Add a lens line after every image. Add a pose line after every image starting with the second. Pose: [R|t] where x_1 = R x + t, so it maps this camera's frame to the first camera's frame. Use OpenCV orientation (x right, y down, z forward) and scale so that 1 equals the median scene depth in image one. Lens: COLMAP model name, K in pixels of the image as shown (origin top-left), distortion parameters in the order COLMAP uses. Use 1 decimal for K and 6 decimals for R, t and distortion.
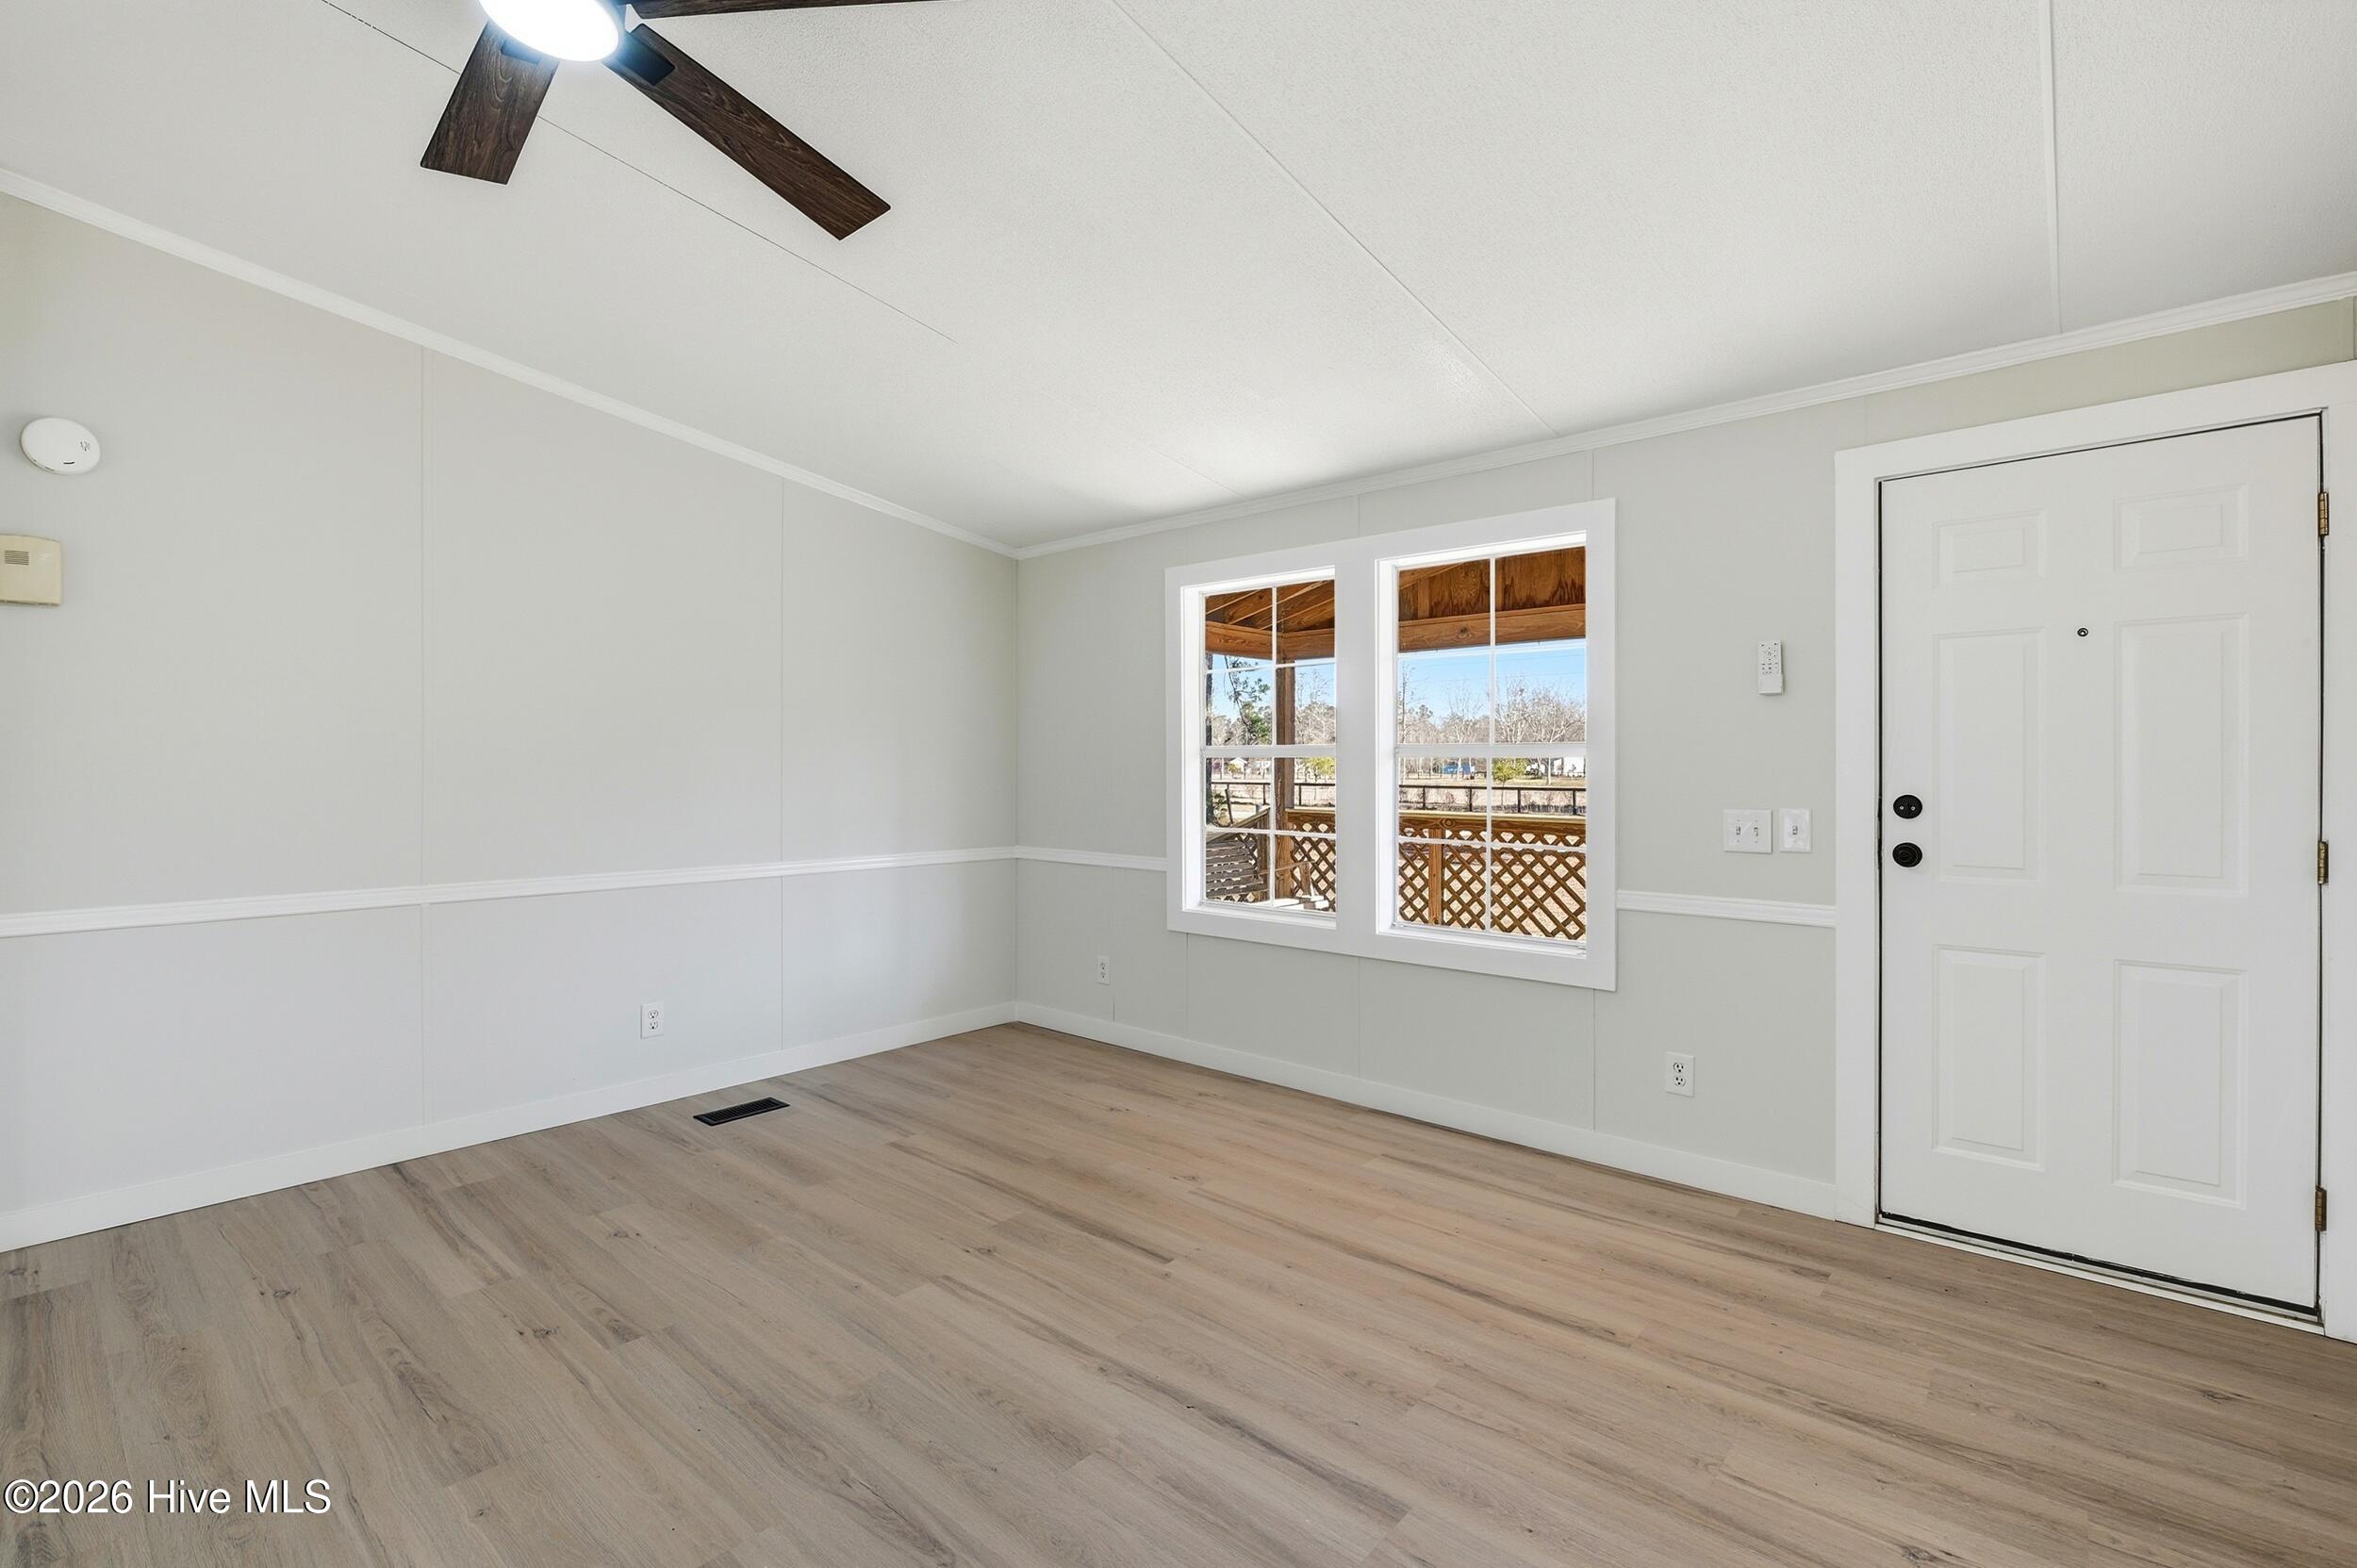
lens RADIAL K [[1033.2, 0, 1171.4], [0, 1033.2, 763.3], [0, 0, 1]] dist [-0.005237, -0.000918]
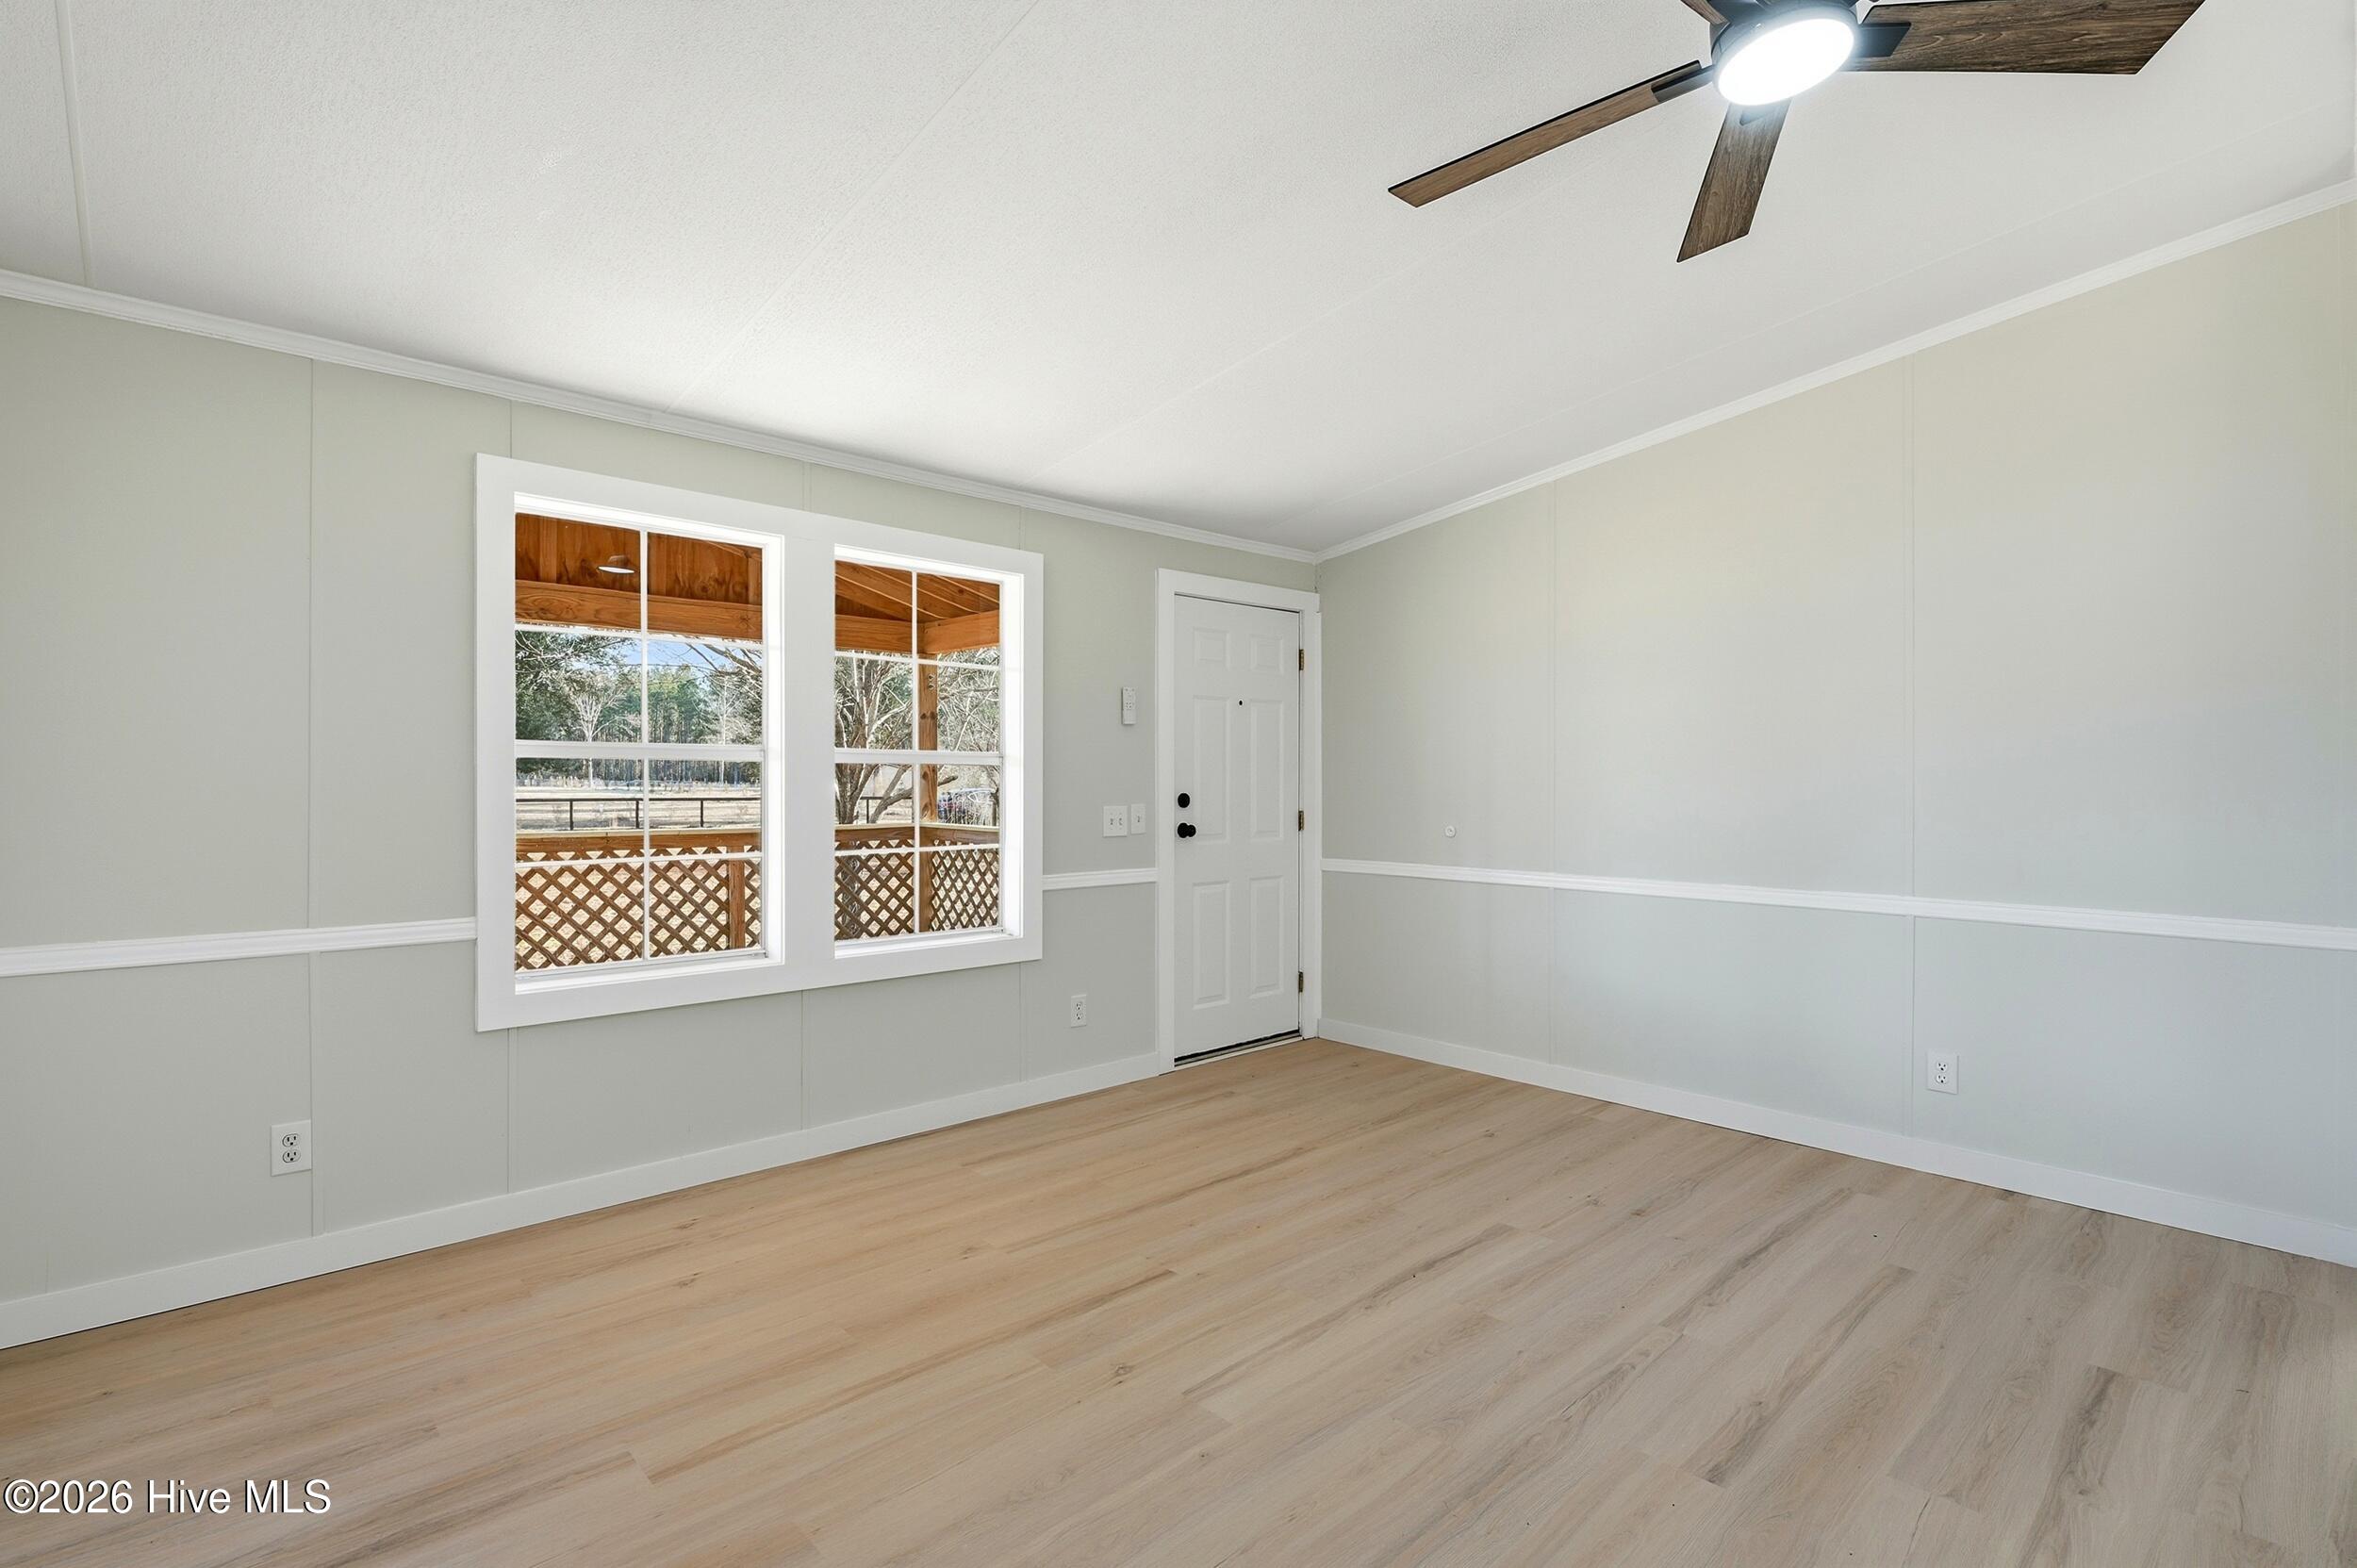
lens RADIAL K [[1098.4, 0, 1162.0], [0, 1098.4, 769.3], [0, 0, 1]] dist [-0.007685, 0.000479]
pose [[0.120444, 0.004057, 0.992712, -0.812950], [-0.011930, 0.999925, -0.002639, -0.001840], [-0.992648, -0.011525, 0.120484, 0.678336]]
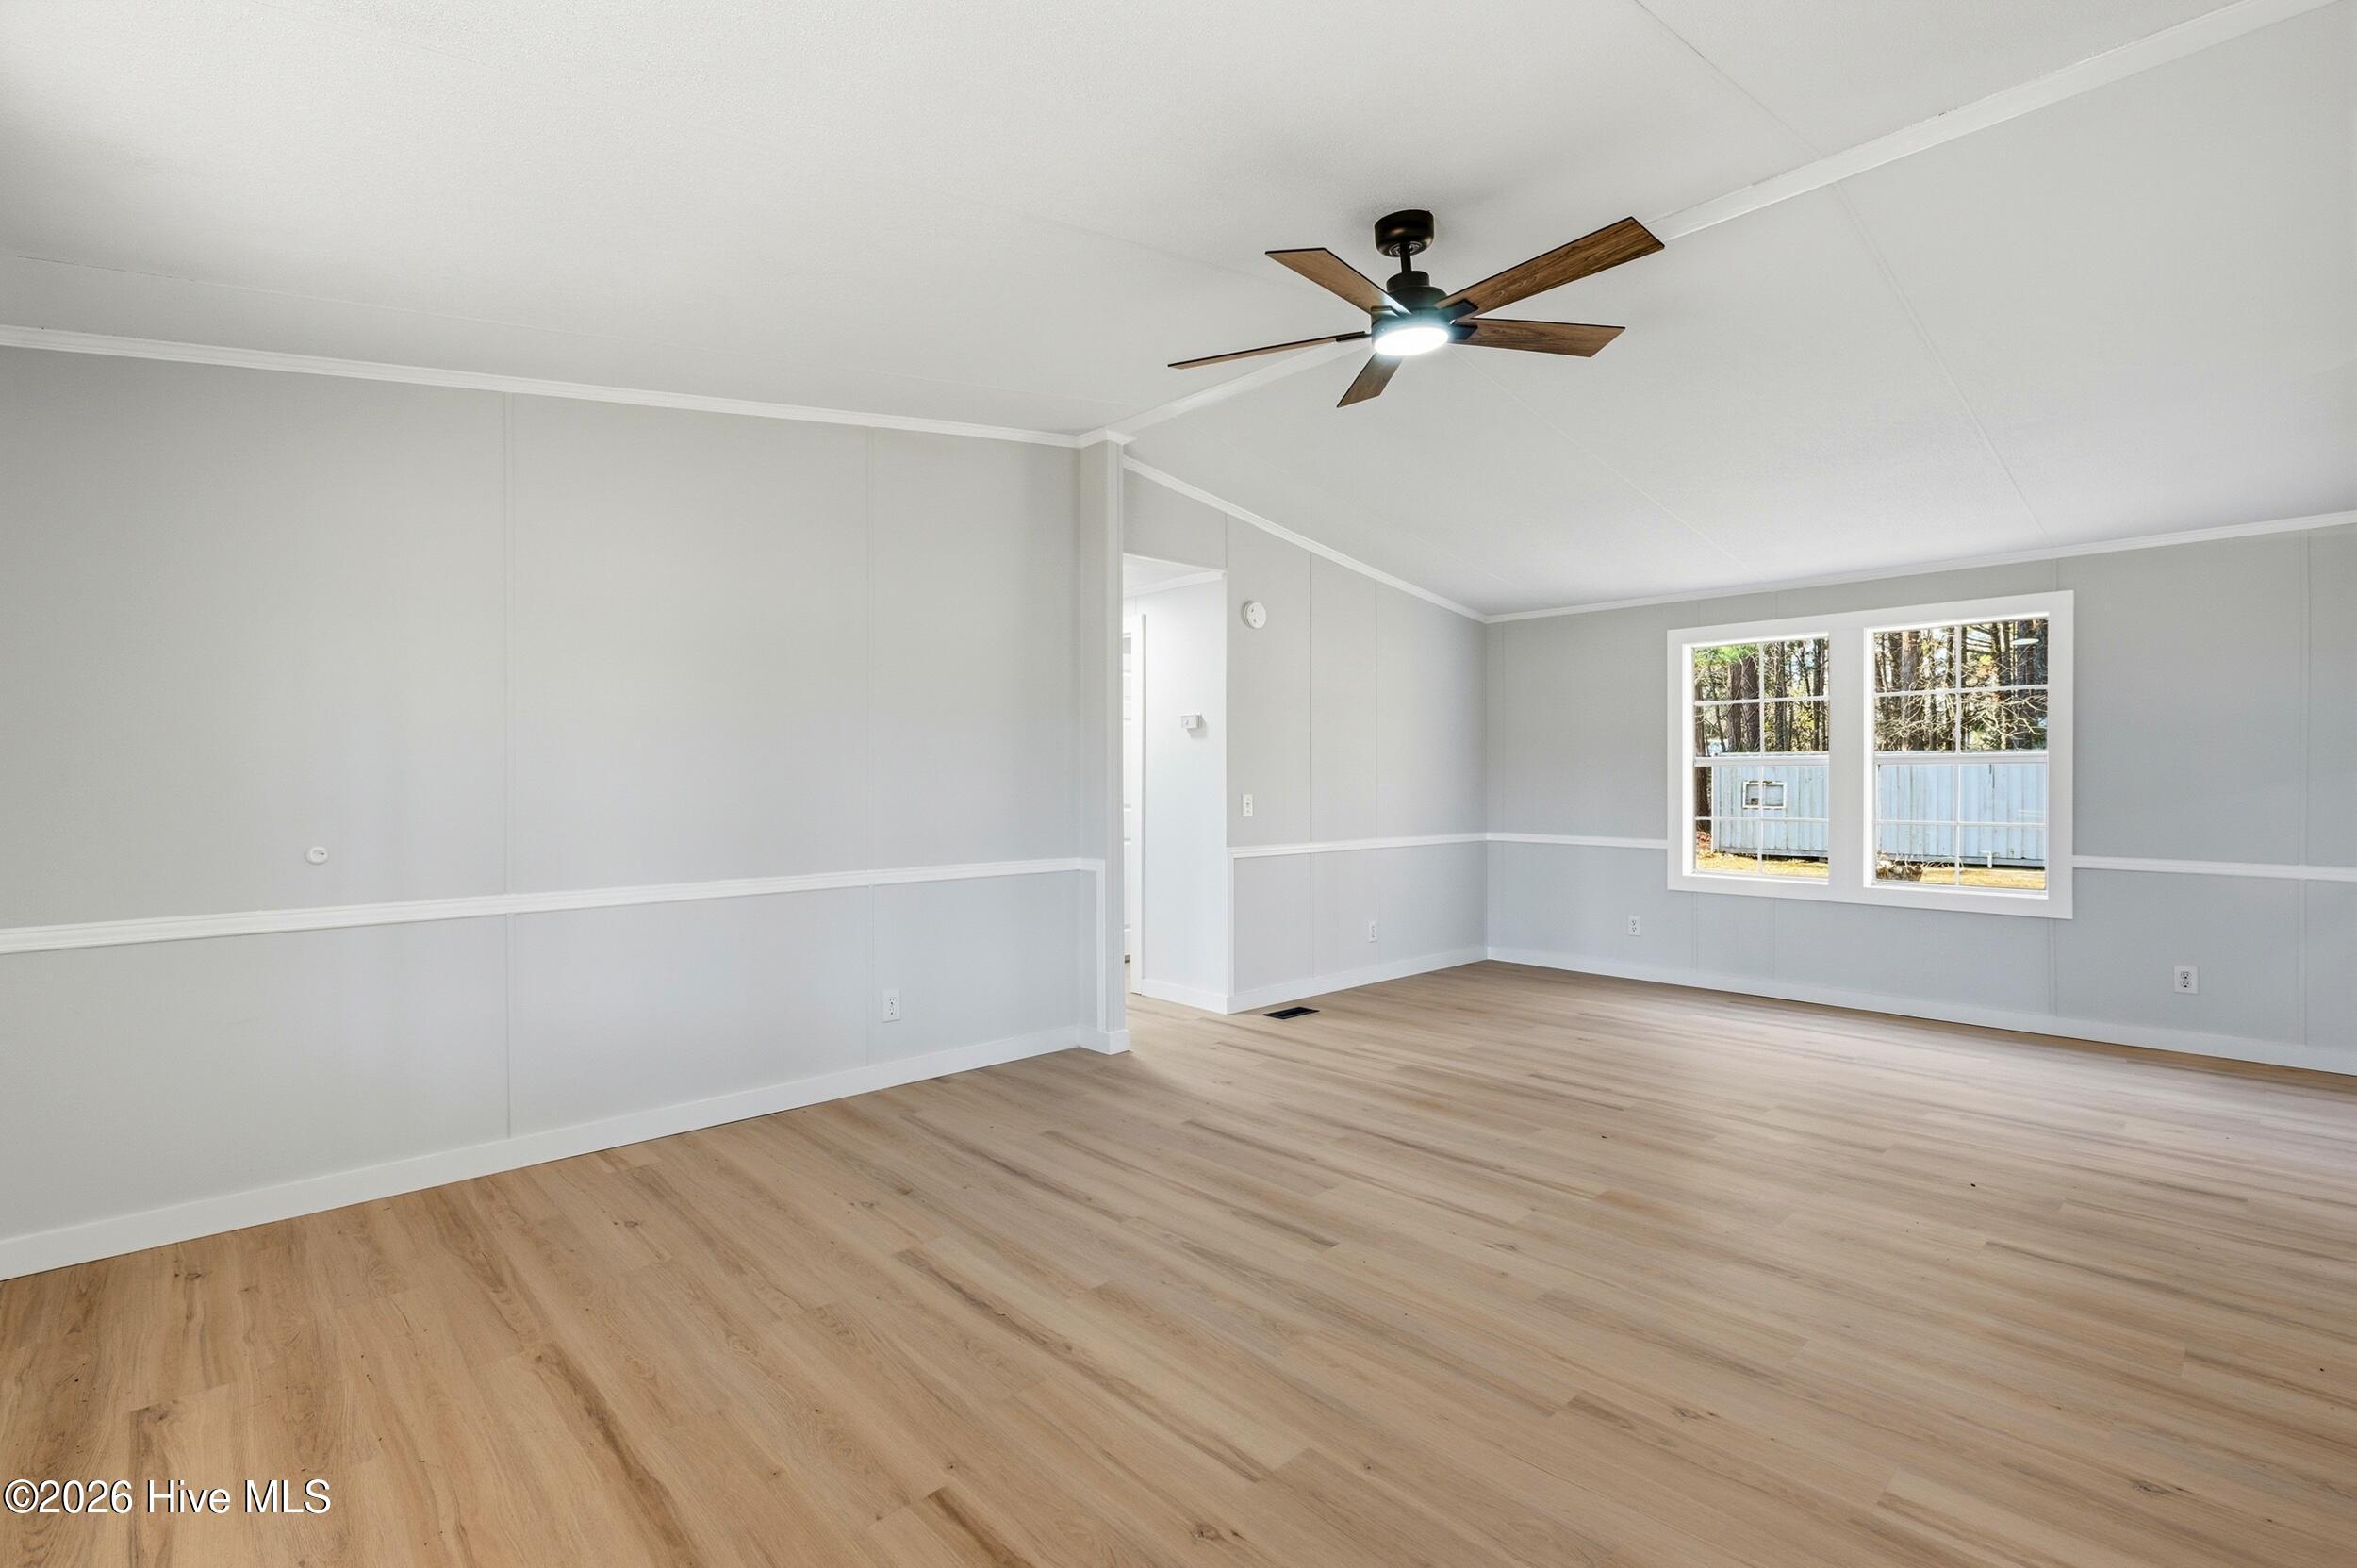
lens RADIAL K [[1069.3, 0, 1164.3], [0, 1069.3, 779.7], [0, 0, 1]] dist [-0.003475, 0.000620]
pose [[-0.994134, -0.002993, 0.108112, -0.173732], [-0.004160, 0.999935, -0.010572, 0.014038], [-0.108073, -0.010959, -0.994083, 1.293153]]
